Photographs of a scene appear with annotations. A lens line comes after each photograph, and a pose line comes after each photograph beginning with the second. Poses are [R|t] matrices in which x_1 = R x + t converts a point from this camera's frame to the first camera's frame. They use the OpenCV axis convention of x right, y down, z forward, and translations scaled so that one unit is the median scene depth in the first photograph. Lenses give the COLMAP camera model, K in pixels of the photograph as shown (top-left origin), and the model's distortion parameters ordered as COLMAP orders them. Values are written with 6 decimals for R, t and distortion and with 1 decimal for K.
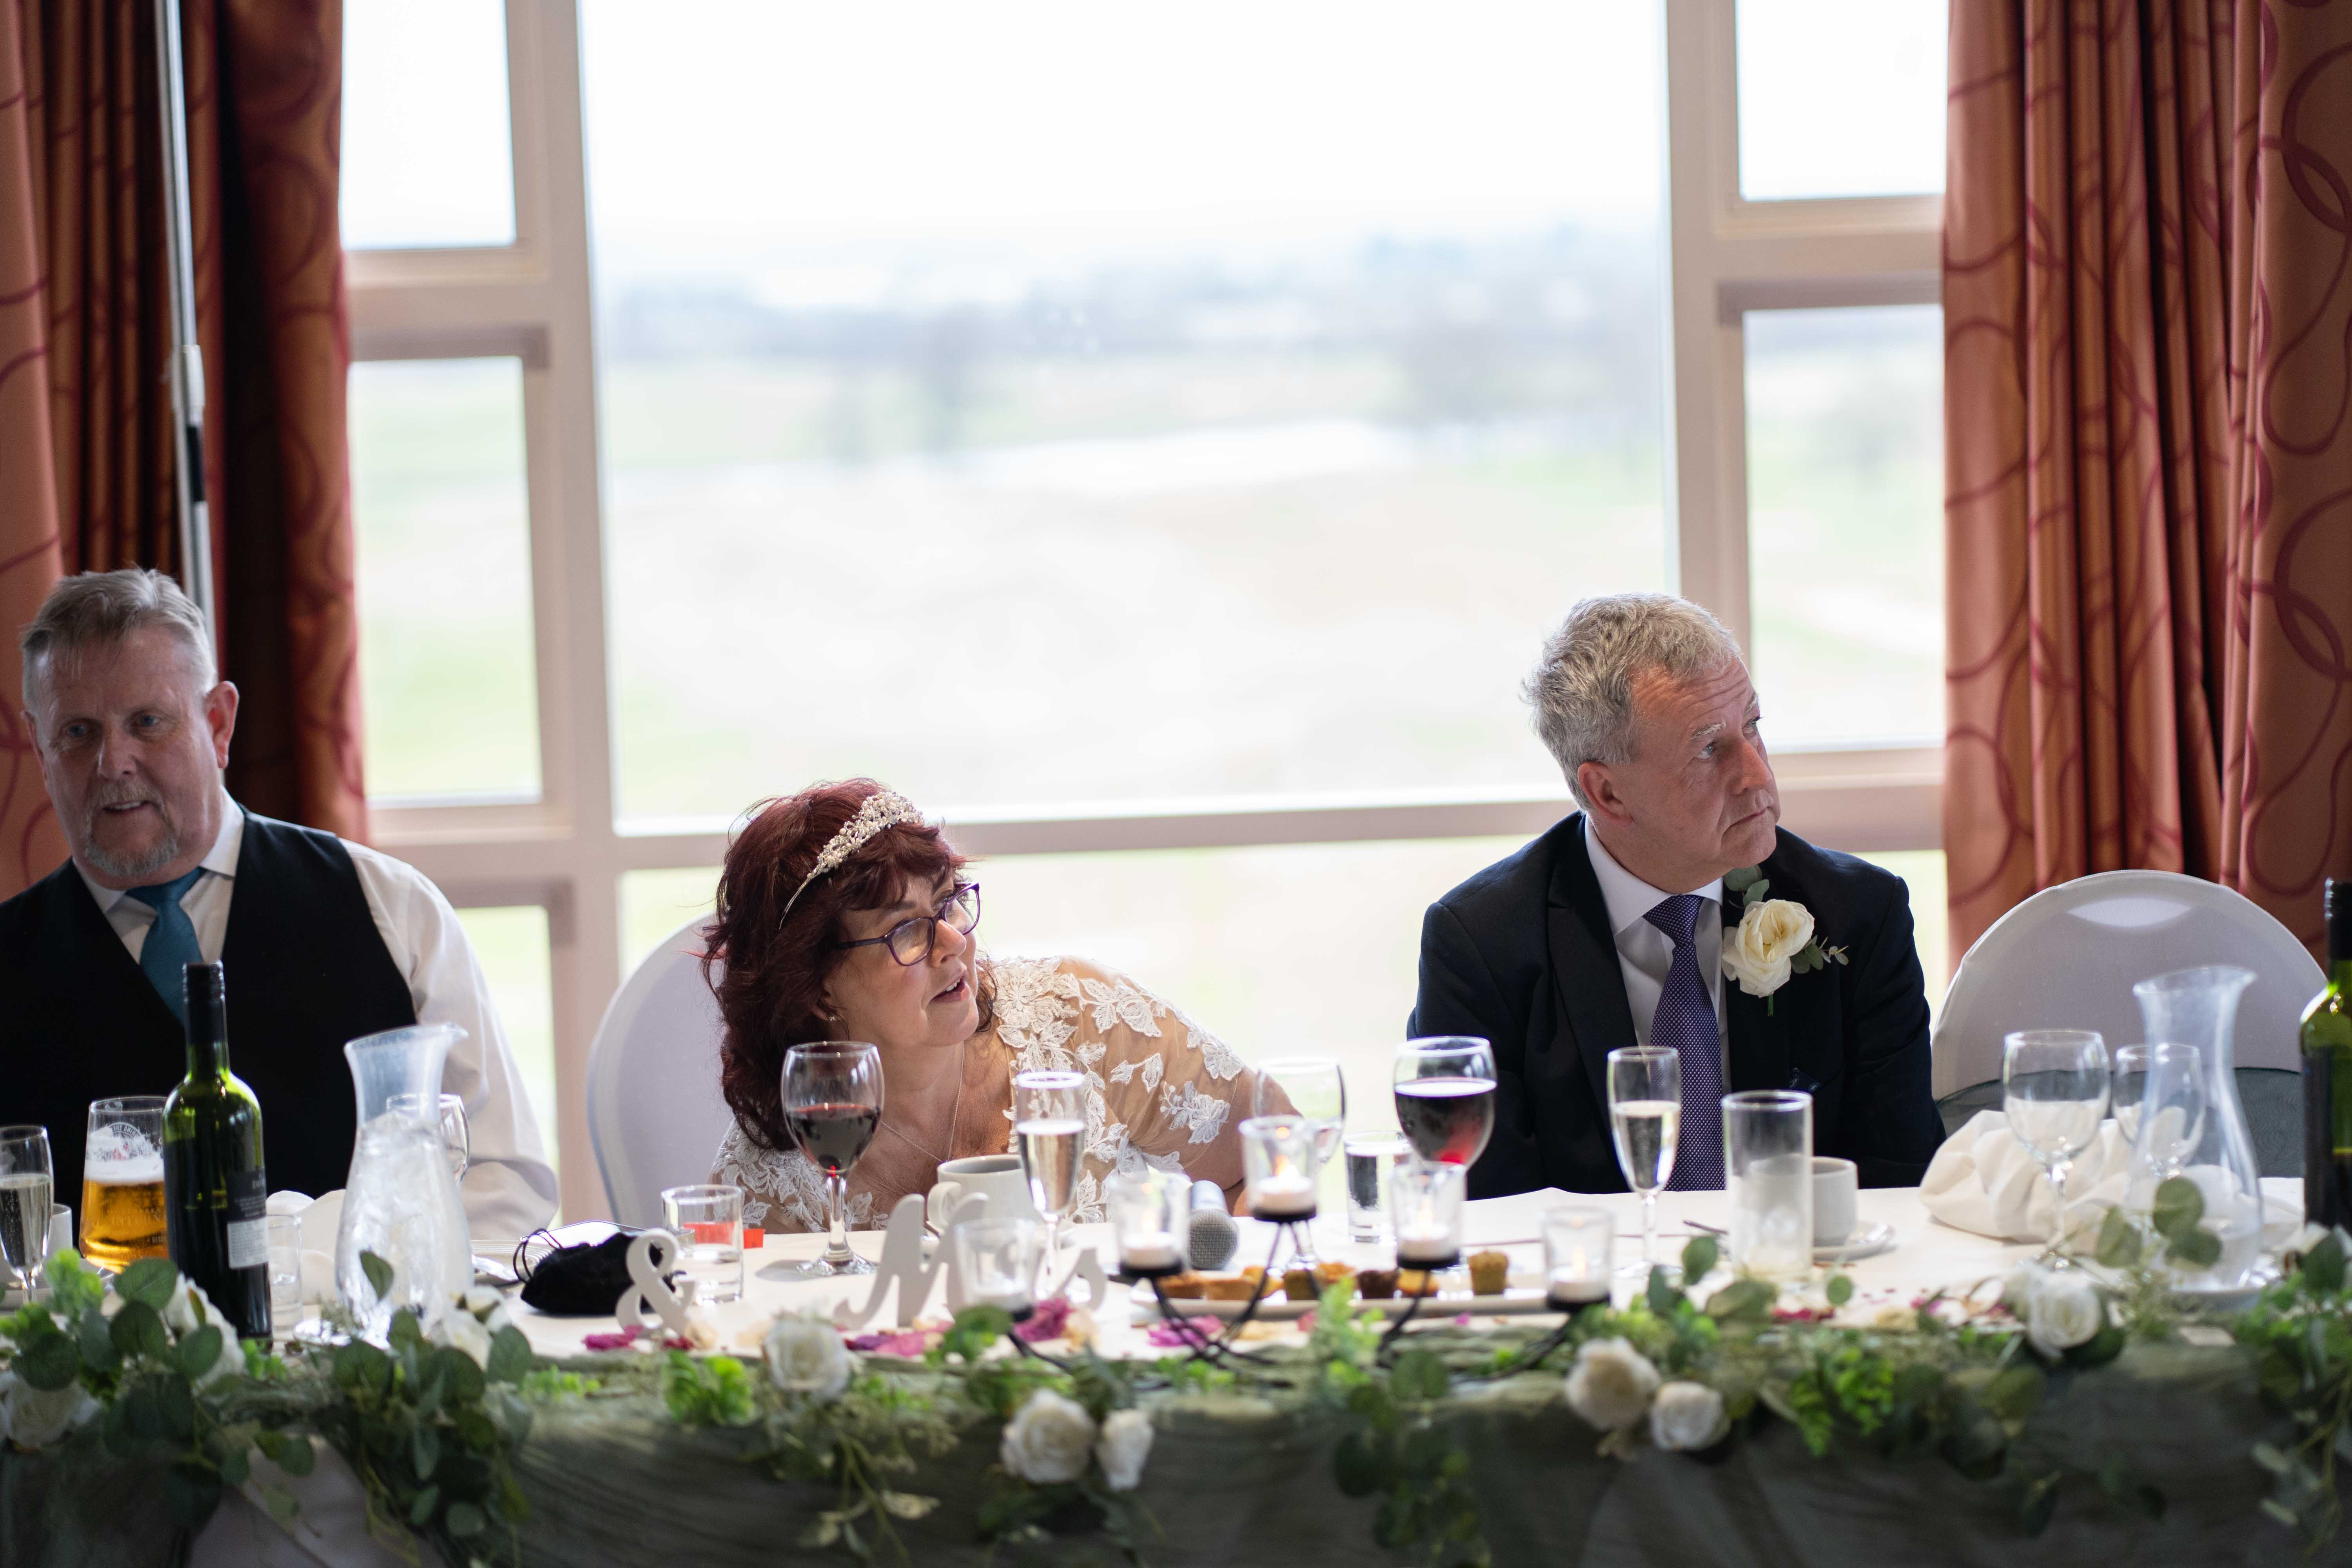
lens RADIAL K [[5586.8, 0, 1176.7], [0, 5586.8, 786.7], [0, 0, 1]] dist [0.140285, -2.632878]
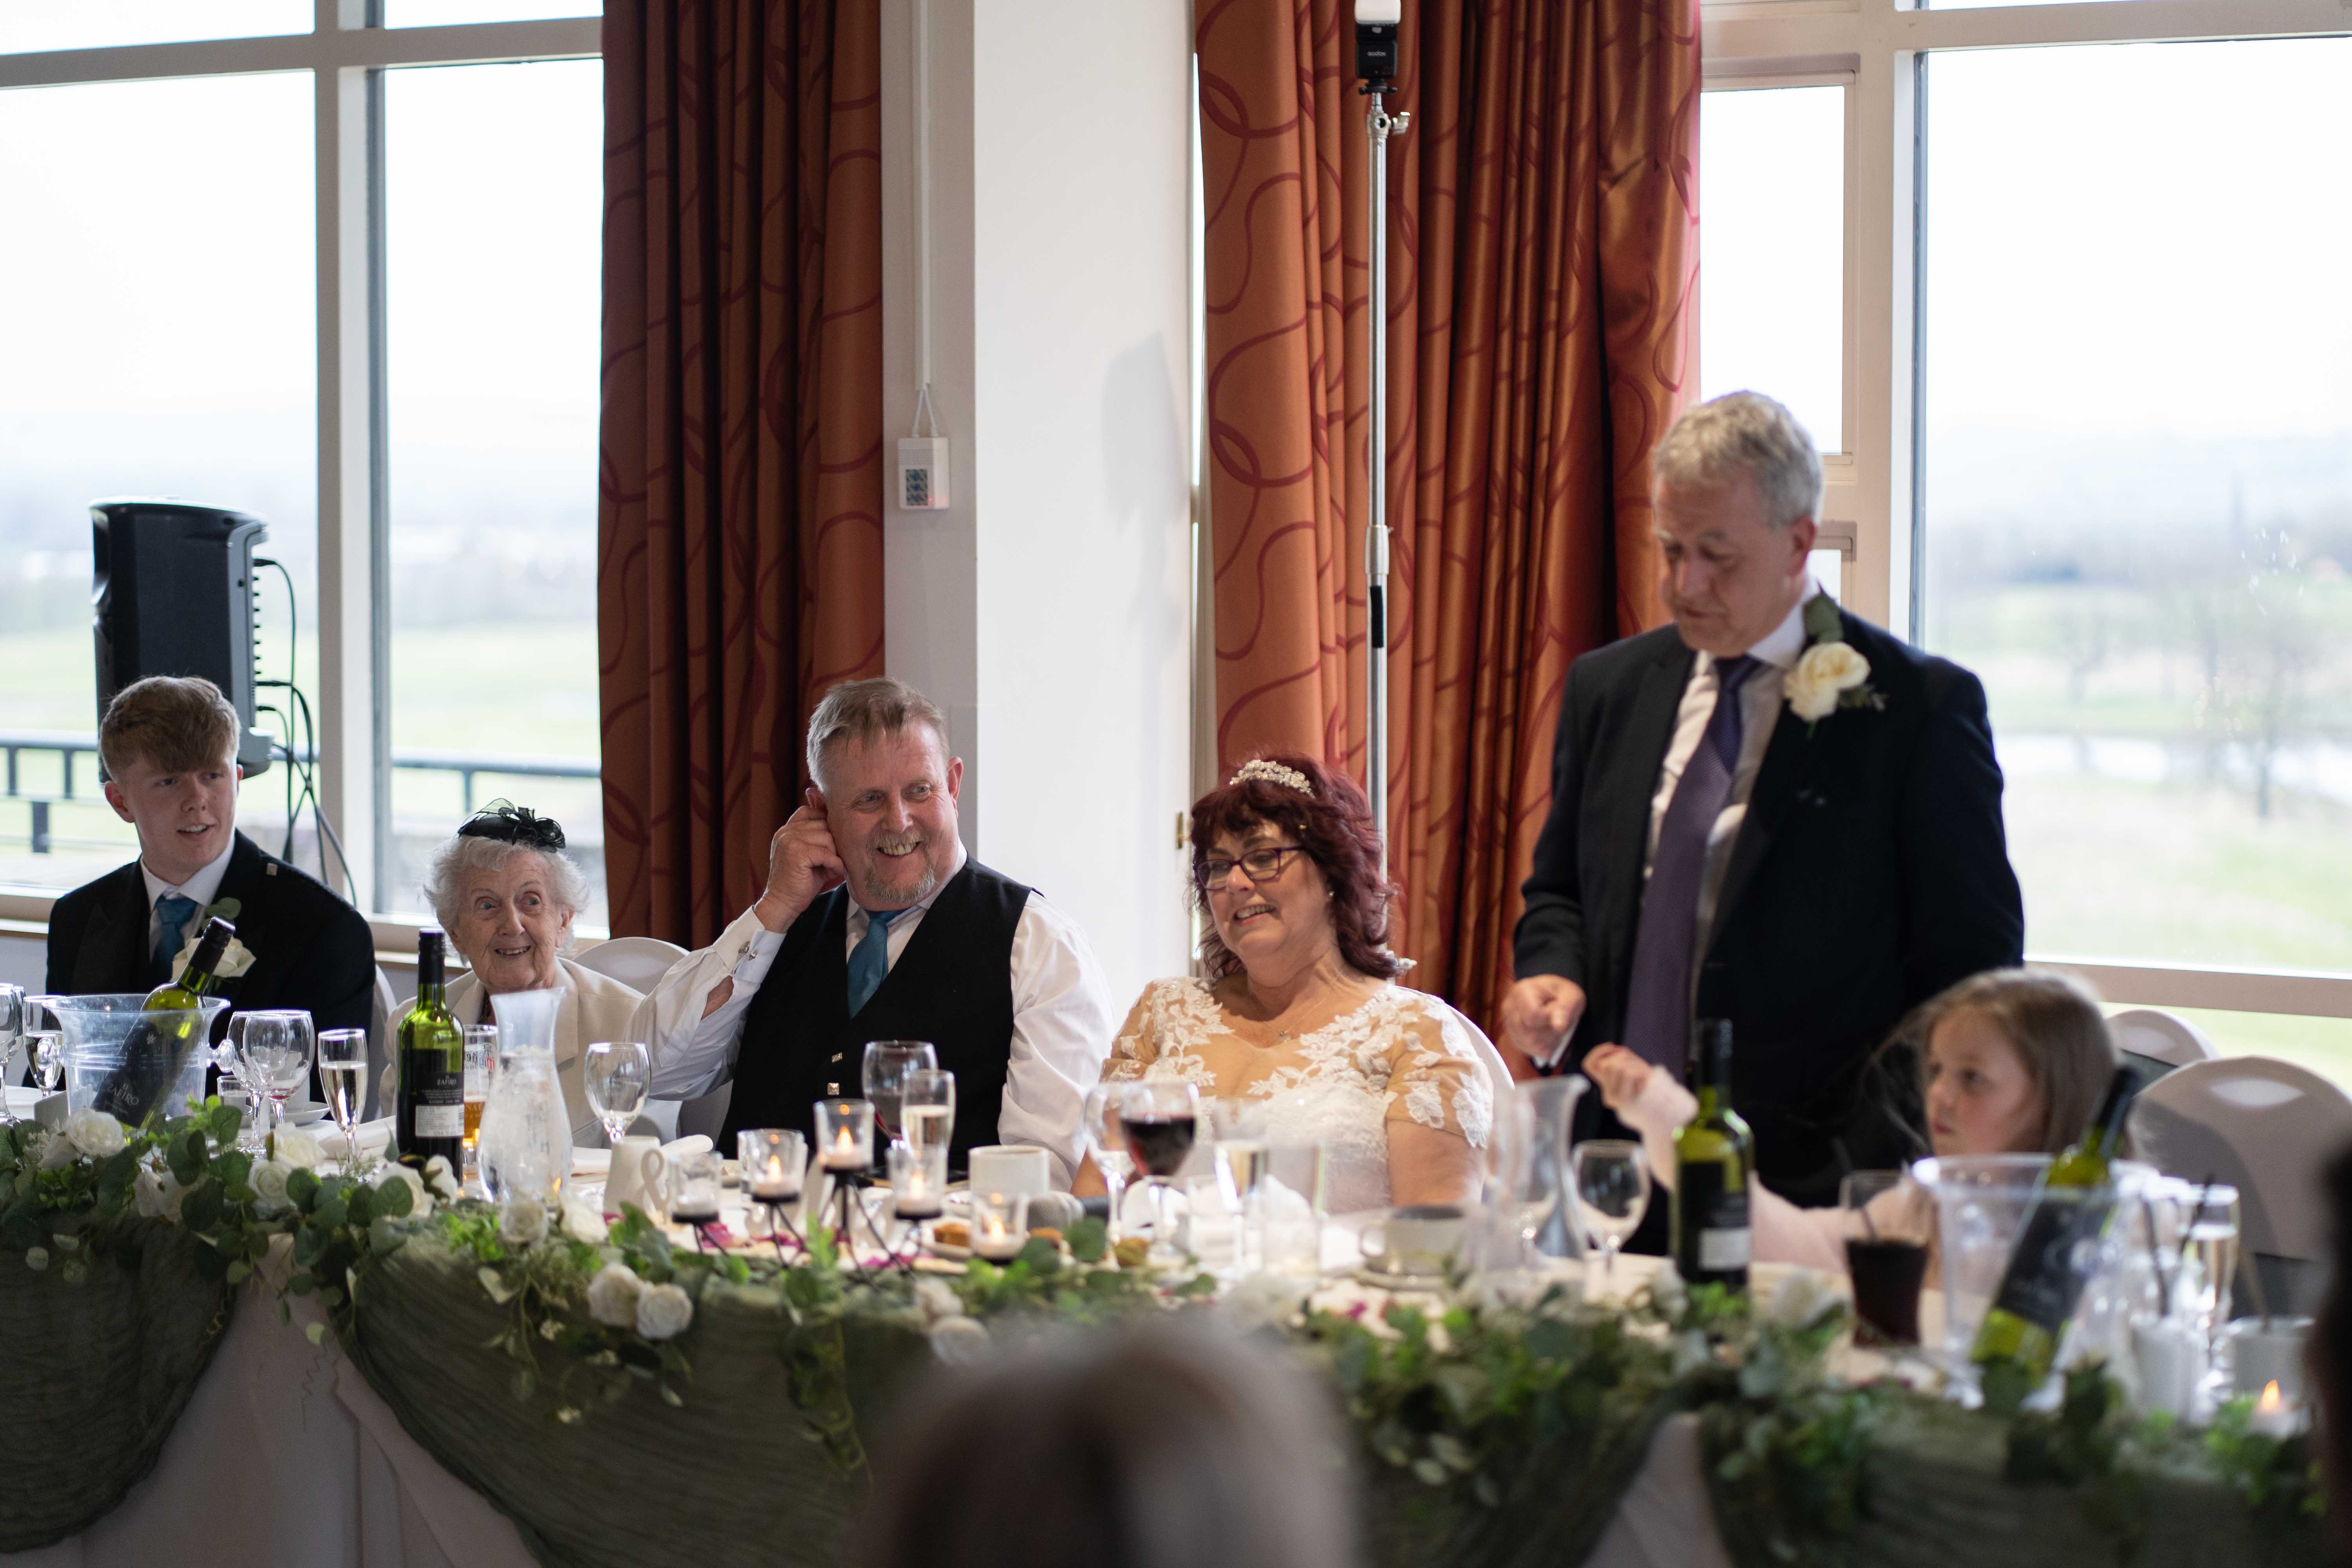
lens RADIAL K [[5567.2, 0, 1204.8], [0, 5567.2, 785.1], [0, 0, 1]] dist [0.155847, -3.006924]
pose [[0.786524, 0.074038, -0.613106, 0.901662], [-0.092282, 0.995731, 0.001860, -0.028382], [0.610626, 0.055116, 0.789999, -0.040112]]
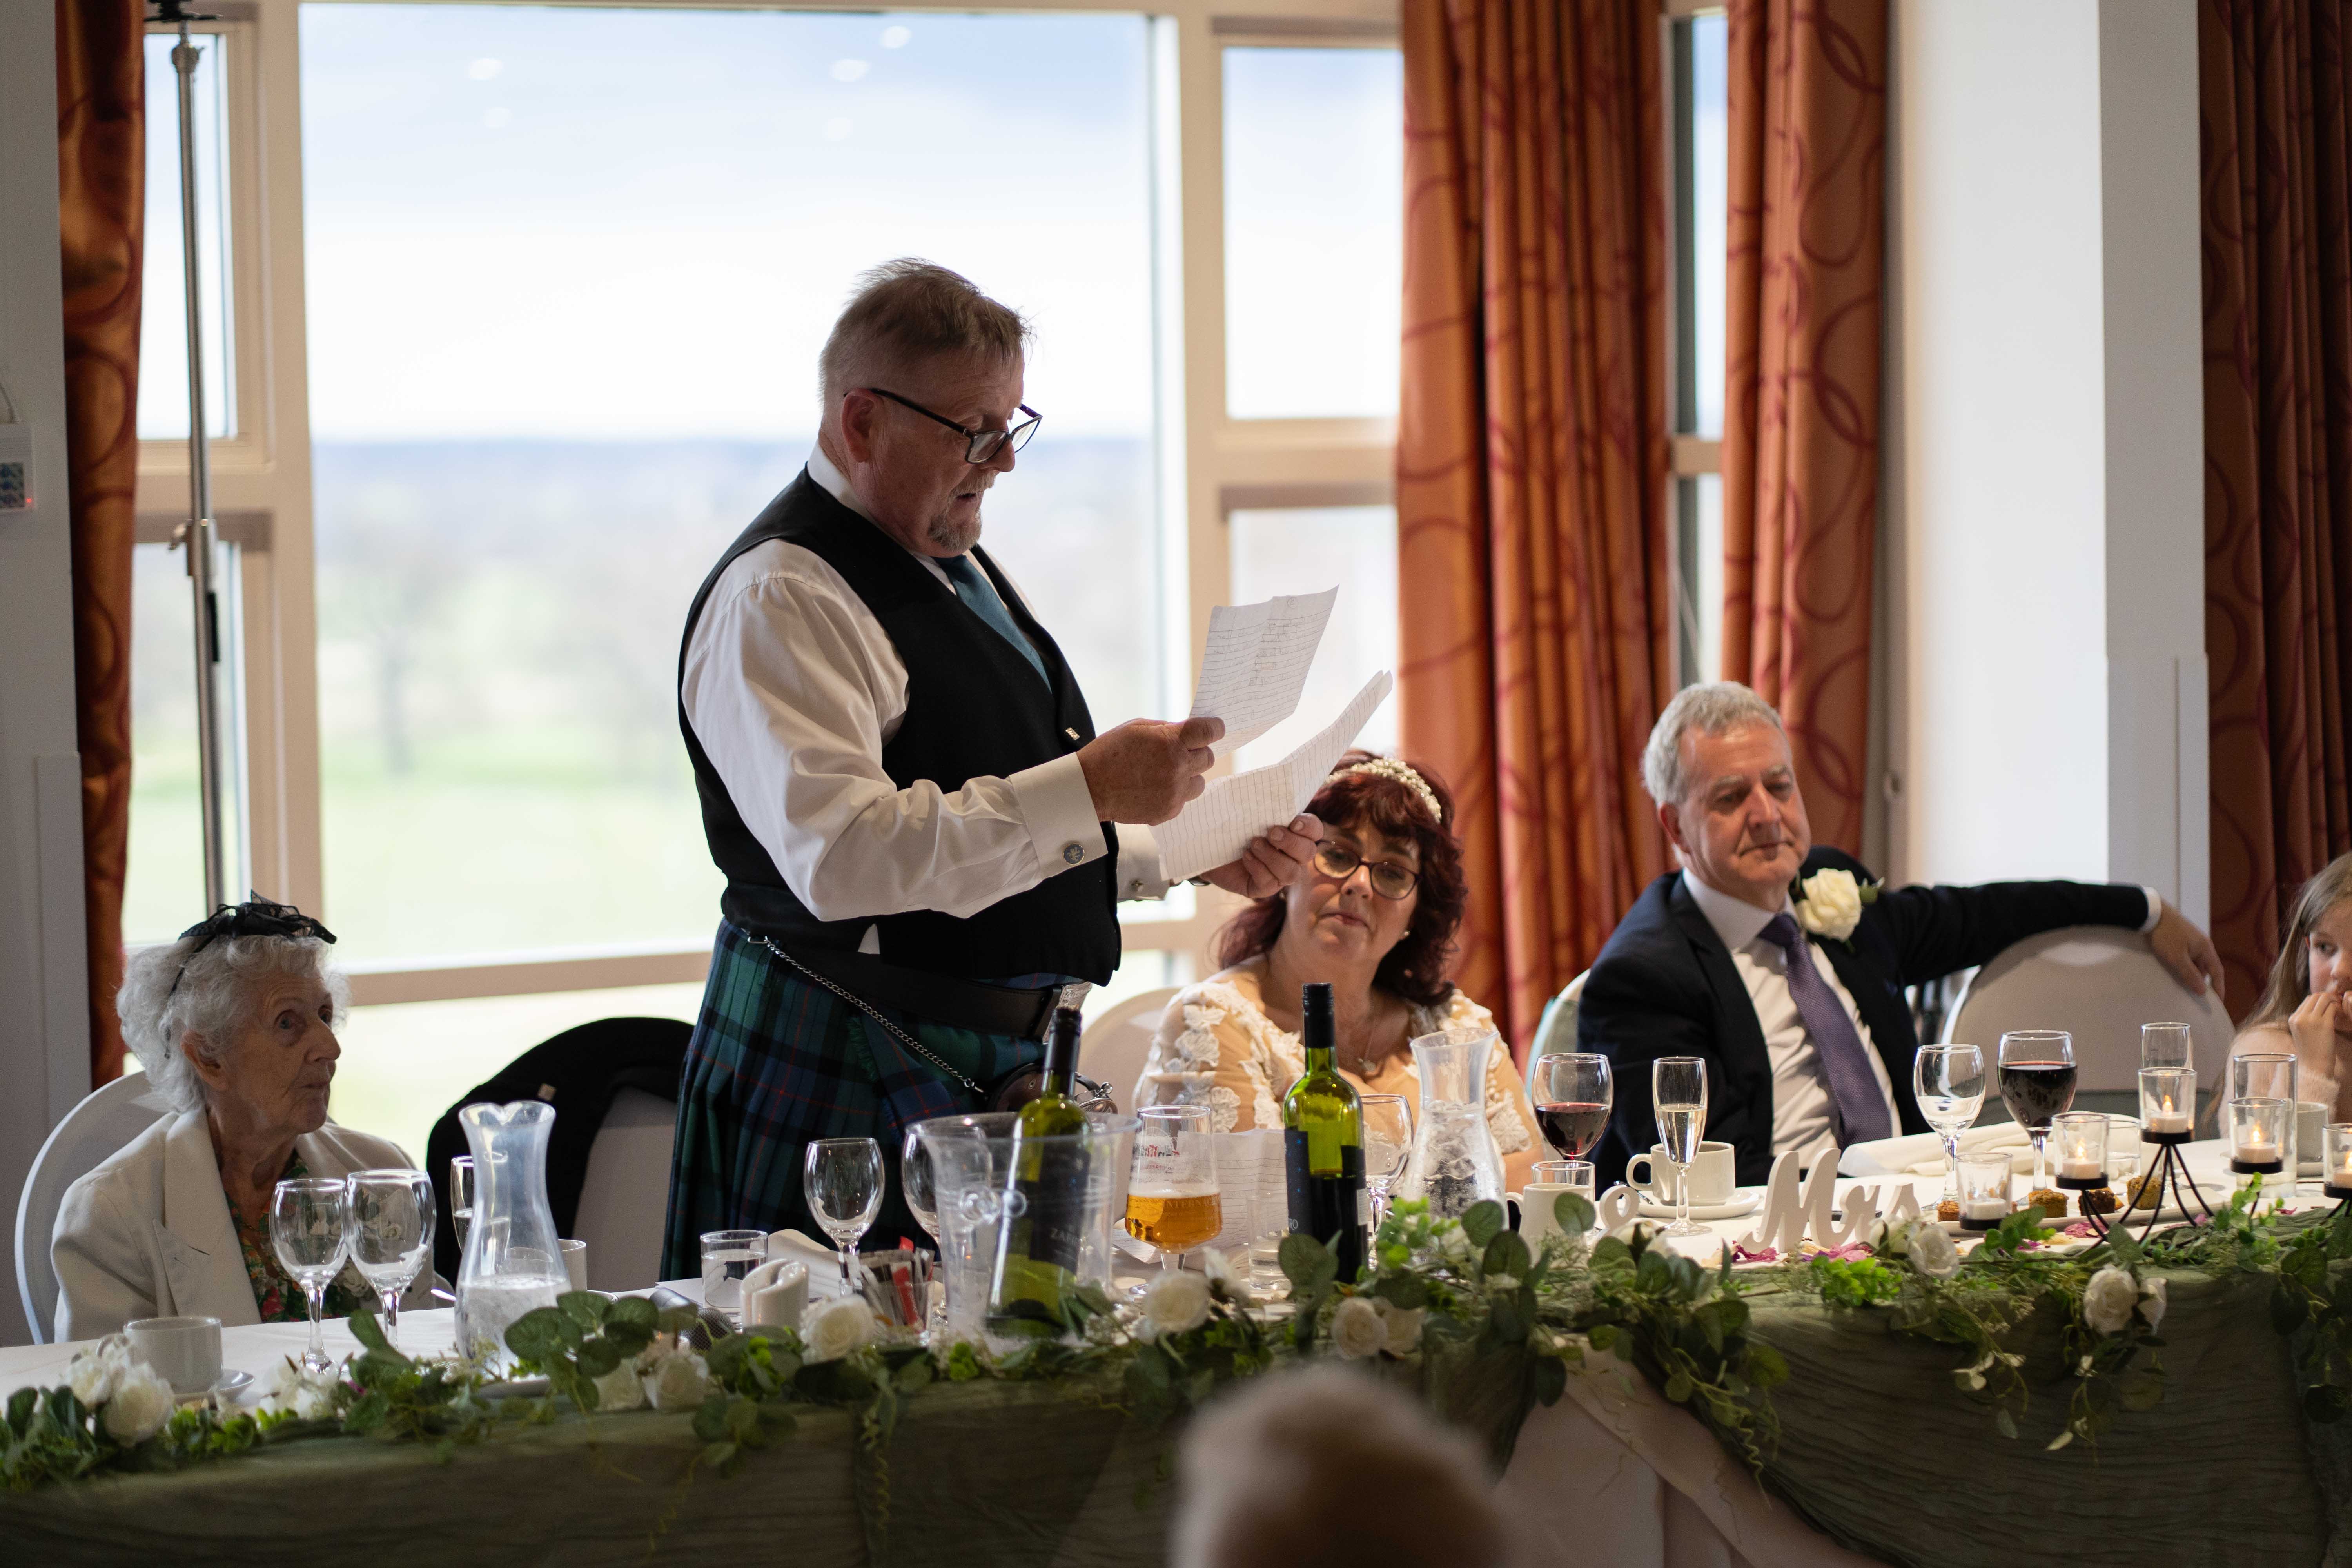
lens RADIAL K [[5564.3, 0, 1188.3], [0, 5564.3, 785.9], [0, 0, 1]] dist [0.126636, -2.662127]
pose [[0.900457, -0.011102, 0.434803, -0.752167], [0.031847, 0.998674, -0.040453, 0.037644], [-0.433777, 0.050274, 0.899617, -0.106068]]
